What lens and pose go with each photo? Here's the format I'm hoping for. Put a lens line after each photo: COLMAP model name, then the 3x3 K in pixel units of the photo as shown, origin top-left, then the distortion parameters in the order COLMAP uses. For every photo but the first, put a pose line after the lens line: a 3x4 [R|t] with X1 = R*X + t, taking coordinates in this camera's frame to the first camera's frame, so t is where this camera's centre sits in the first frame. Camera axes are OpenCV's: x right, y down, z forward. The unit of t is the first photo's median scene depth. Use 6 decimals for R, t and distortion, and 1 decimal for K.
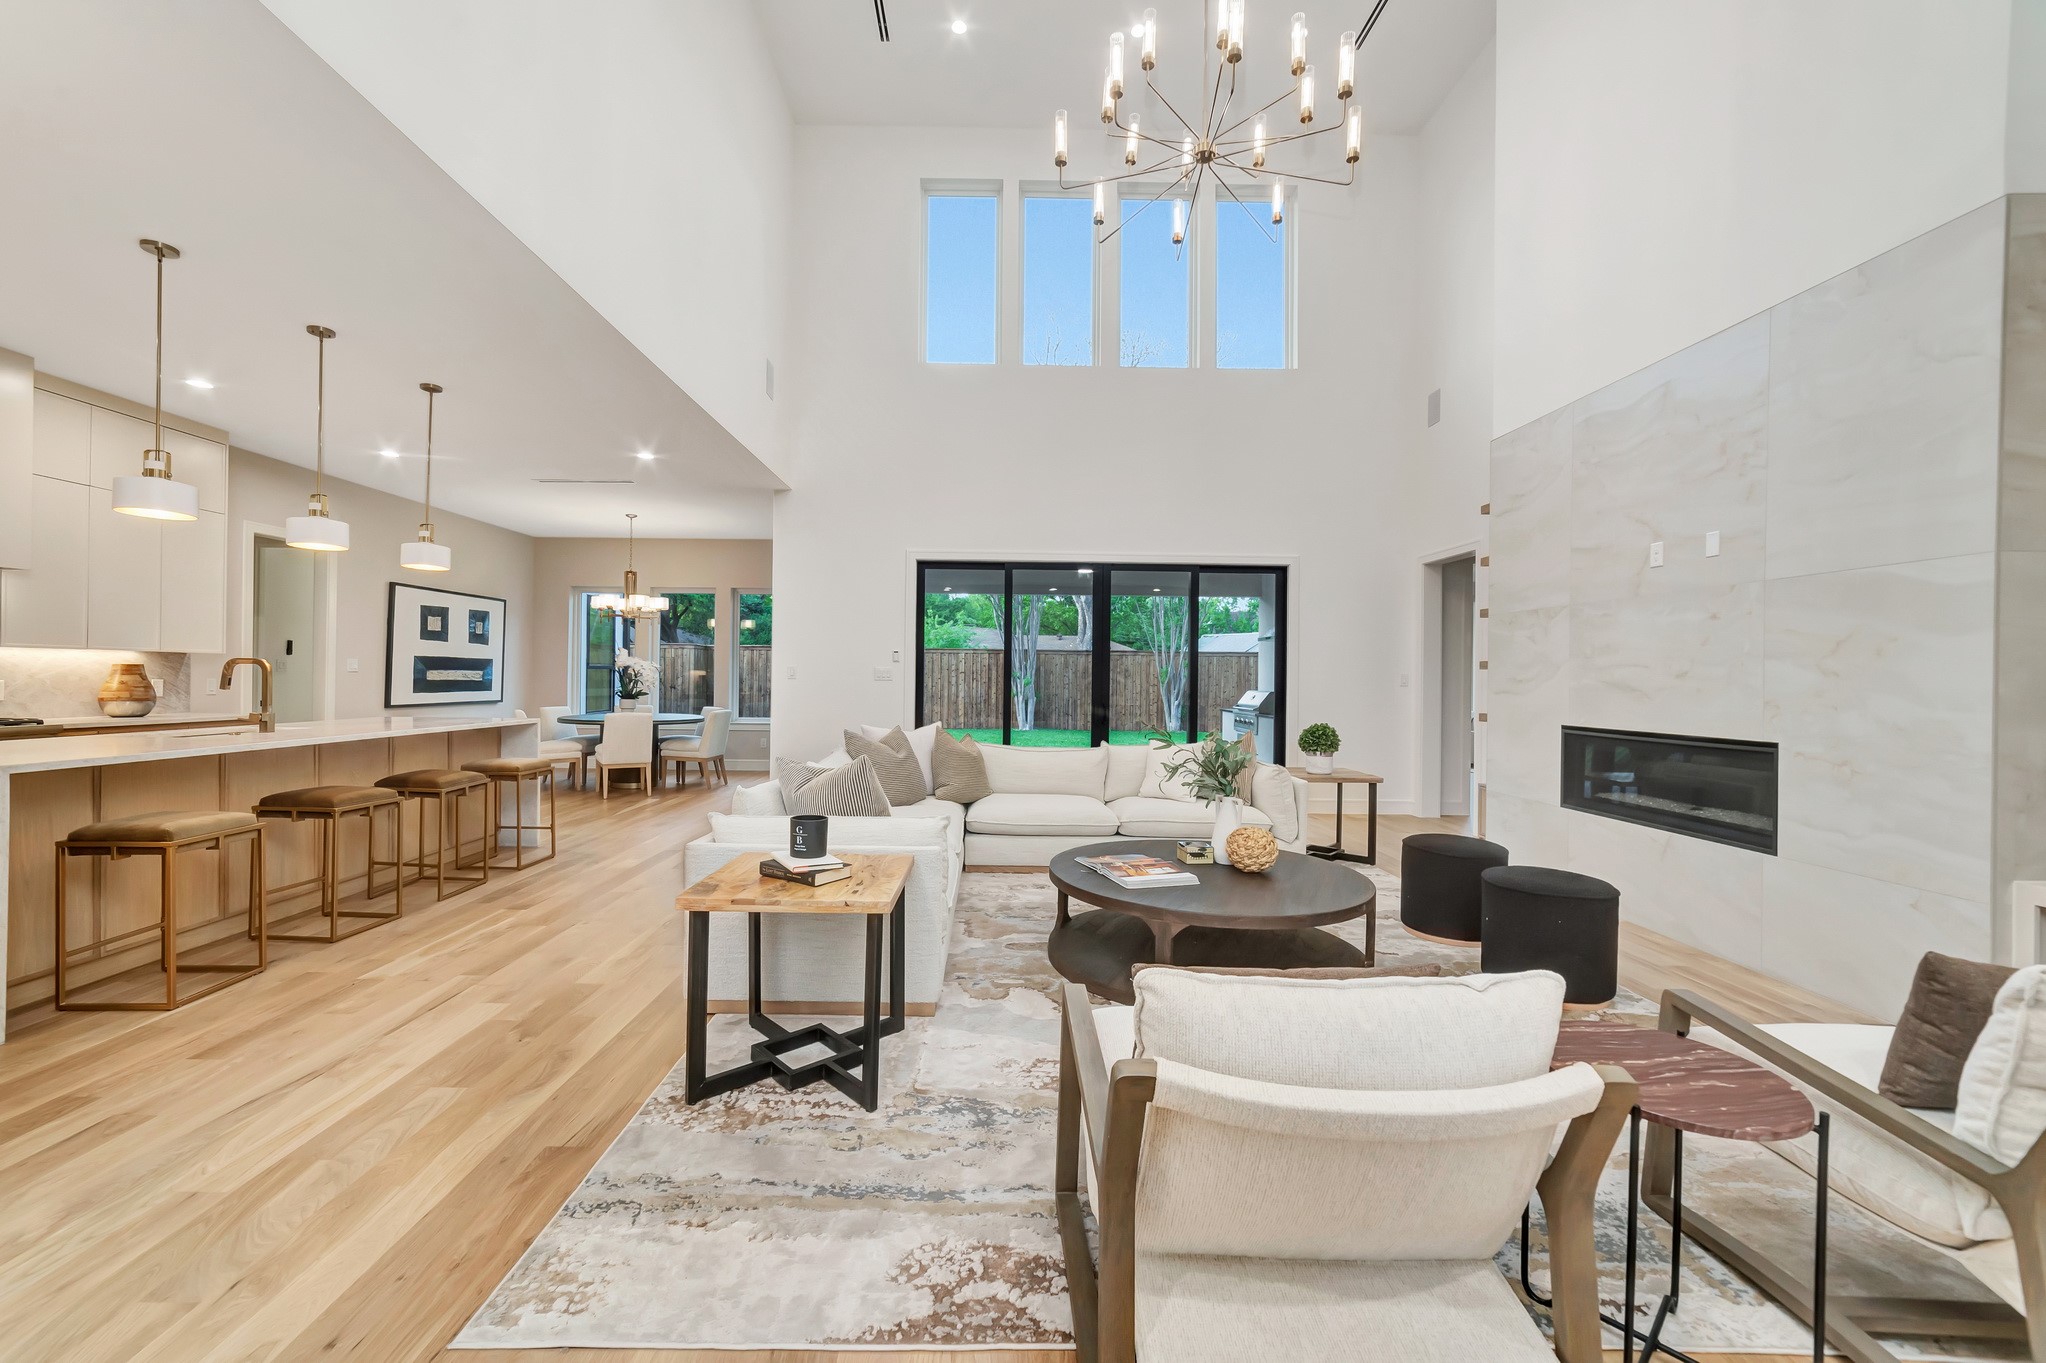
lens RADIAL K [[999.0, 0, 1023.0], [0, 999.0, 681.5], [0, 0, 1]] dist [-0.000616, -0.000302]
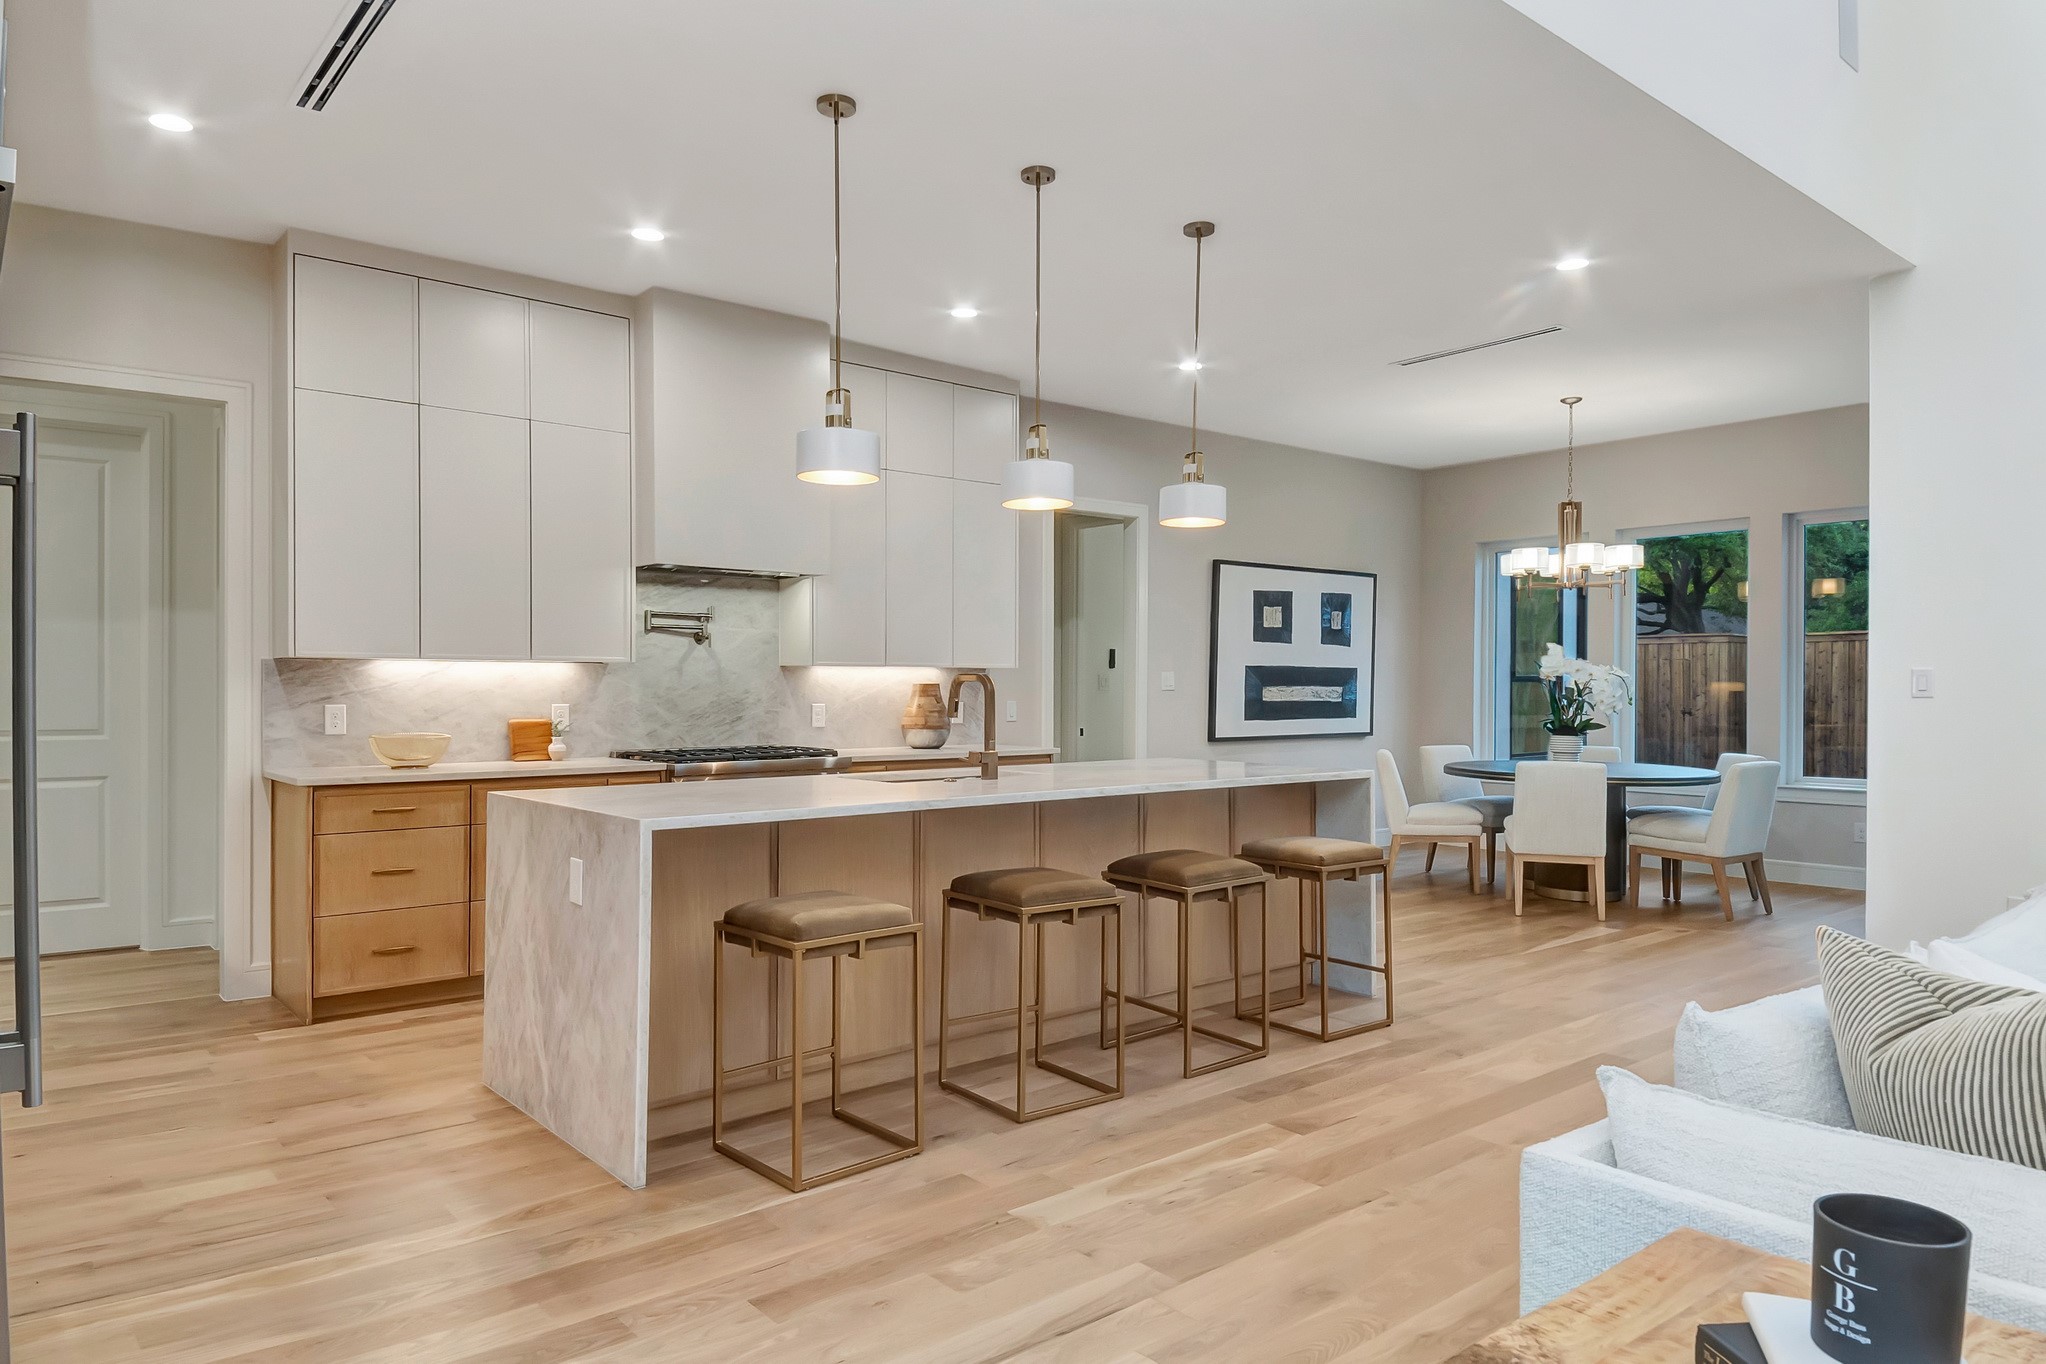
lens RADIAL K [[1230.6, 0, 1019.5], [0, 1230.6, 689.5], [0, 0, 1]] dist [0.098428, -0.112210]
pose [[0.635191, -0.008542, -0.772308, -0.061711], [0.003826, 0.999961, -0.007914, -0.003752], [0.772345, 0.002071, 0.635200, 0.368430]]
